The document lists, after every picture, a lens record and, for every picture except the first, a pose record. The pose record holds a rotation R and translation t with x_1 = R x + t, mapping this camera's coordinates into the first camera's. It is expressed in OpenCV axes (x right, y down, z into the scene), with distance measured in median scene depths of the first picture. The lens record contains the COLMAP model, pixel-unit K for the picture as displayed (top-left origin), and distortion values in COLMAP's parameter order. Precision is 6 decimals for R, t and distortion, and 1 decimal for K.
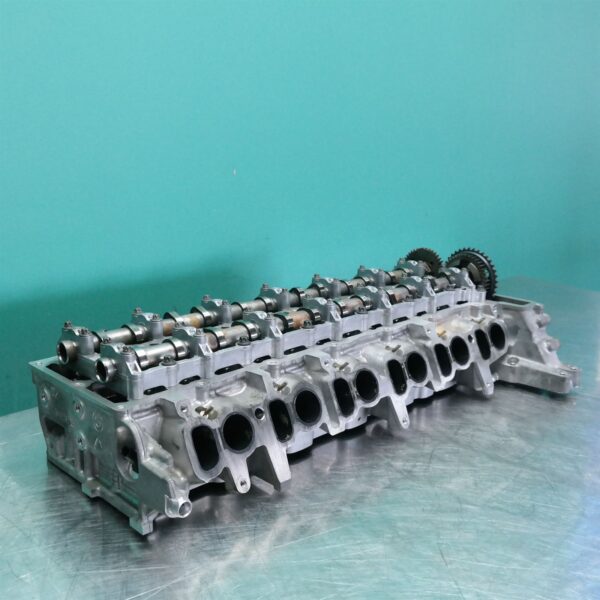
lens RADIAL K [[717.6, 0, 347.5], [0, 717.6, 298.5], [0, 0, 1]] dist [0.122620, 0.009498]
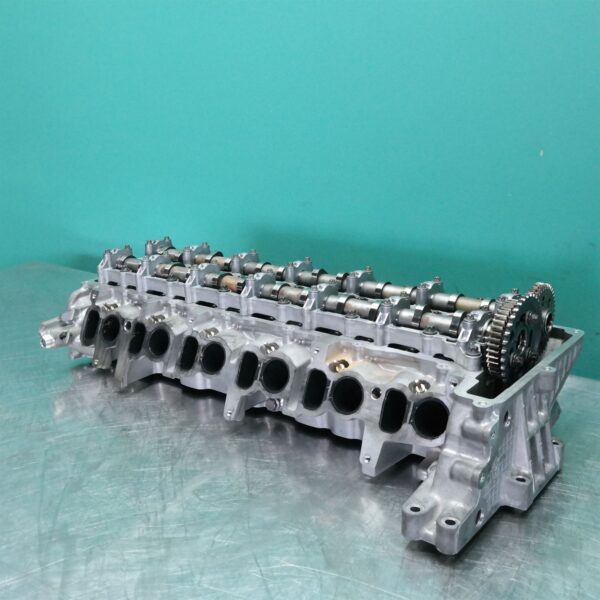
lens RADIAL K [[717.6, 0, 347.5], [0, 717.6, 298.5], [0, 0, 1]] dist [0.122620, 0.009498]
pose [[0.118898, 0.258614, -0.958636, 0.849699], [-0.211965, 0.949839, 0.229951, -0.200459], [0.970018, 0.175856, 0.167751, 0.826501]]
